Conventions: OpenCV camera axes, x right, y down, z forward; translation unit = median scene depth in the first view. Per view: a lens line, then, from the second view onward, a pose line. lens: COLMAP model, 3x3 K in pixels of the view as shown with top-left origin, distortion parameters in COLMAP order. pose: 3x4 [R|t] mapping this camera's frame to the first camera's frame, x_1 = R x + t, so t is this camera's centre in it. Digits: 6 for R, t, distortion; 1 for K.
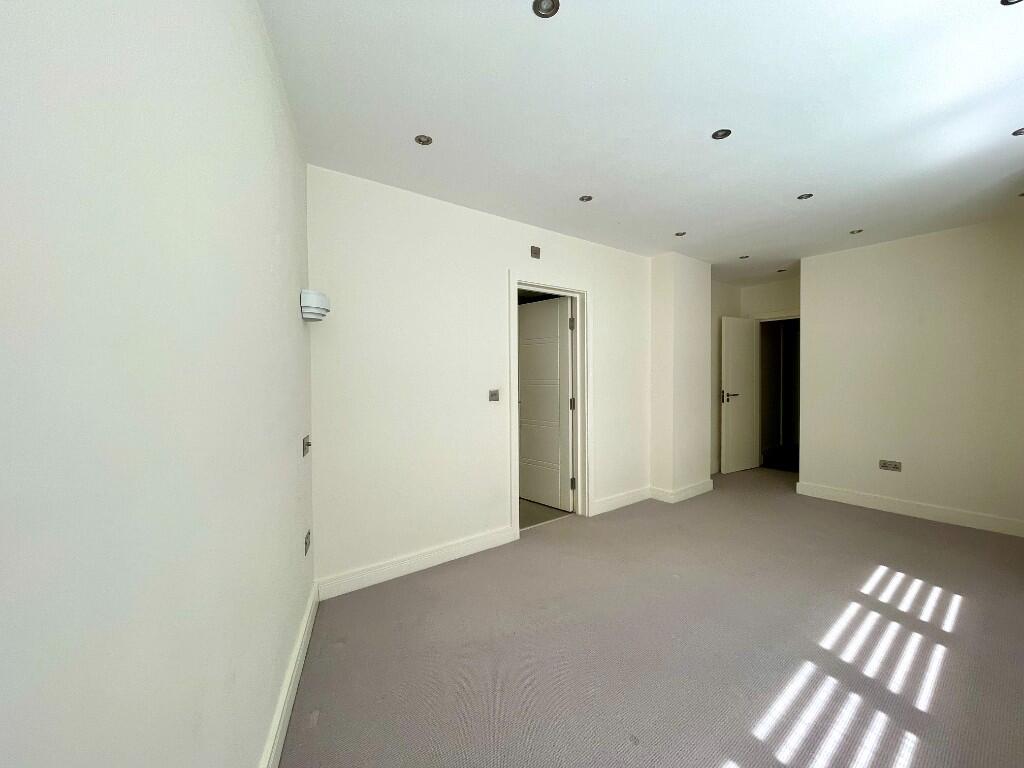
lens RADIAL K [[413.7, 0, 512.2], [0, 413.7, 384.2], [0, 0, 1]] dist [0.000984, -0.001680]
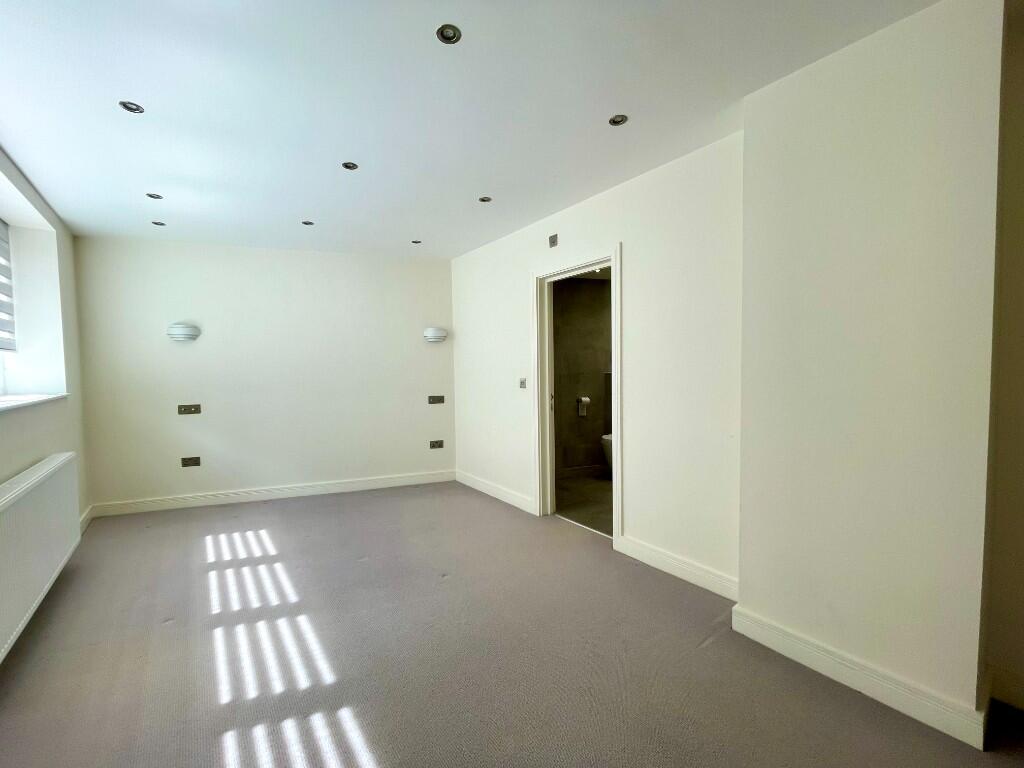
lens RADIAL K [[413.7, 0, 509.8], [0, 413.7, 385.8], [0, 0, 1]] dist [0.000984, -0.001680]
pose [[-0.018237, 0.051181, -0.998523, 1.125493], [-0.006550, 0.998661, 0.051307, -0.025188], [0.999812, 0.007476, -0.017878, 0.974536]]
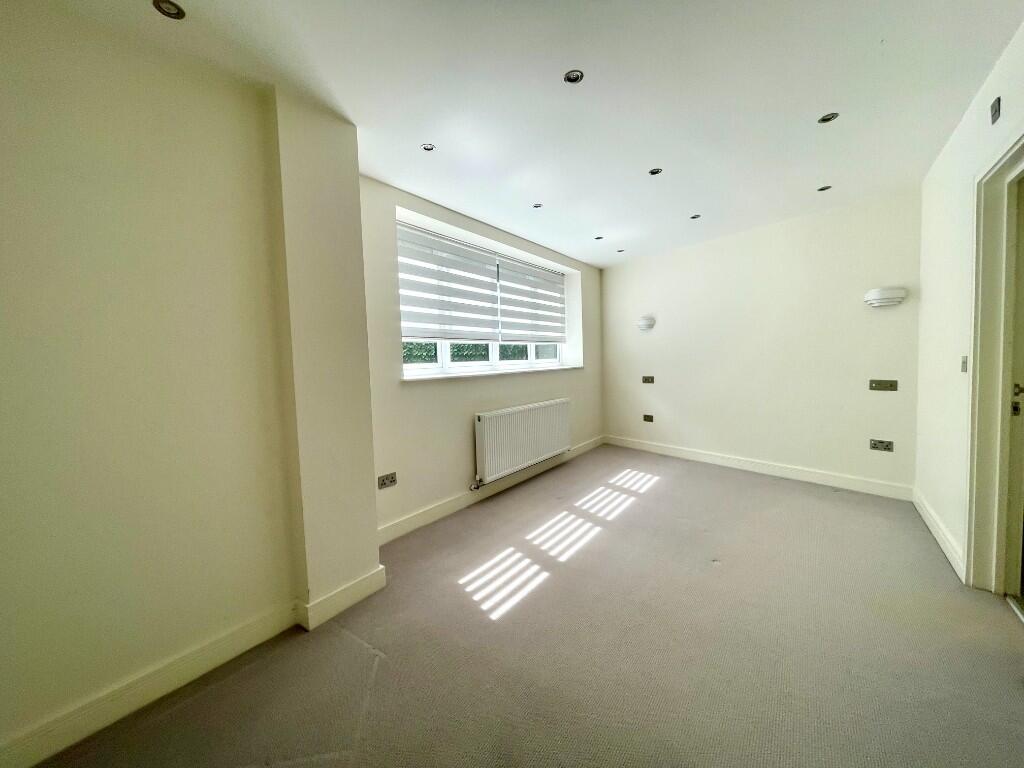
lens RADIAL K [[413.7, 0, 512.8], [0, 413.7, 383.4], [0, 0, 1]] dist [0.000984, -0.001680]
pose [[-0.963691, 0.050249, -0.262251, 0.892503], [0.030927, 0.996529, 0.077294, -0.017781], [0.265224, 0.066377, -0.961899, 1.463283]]
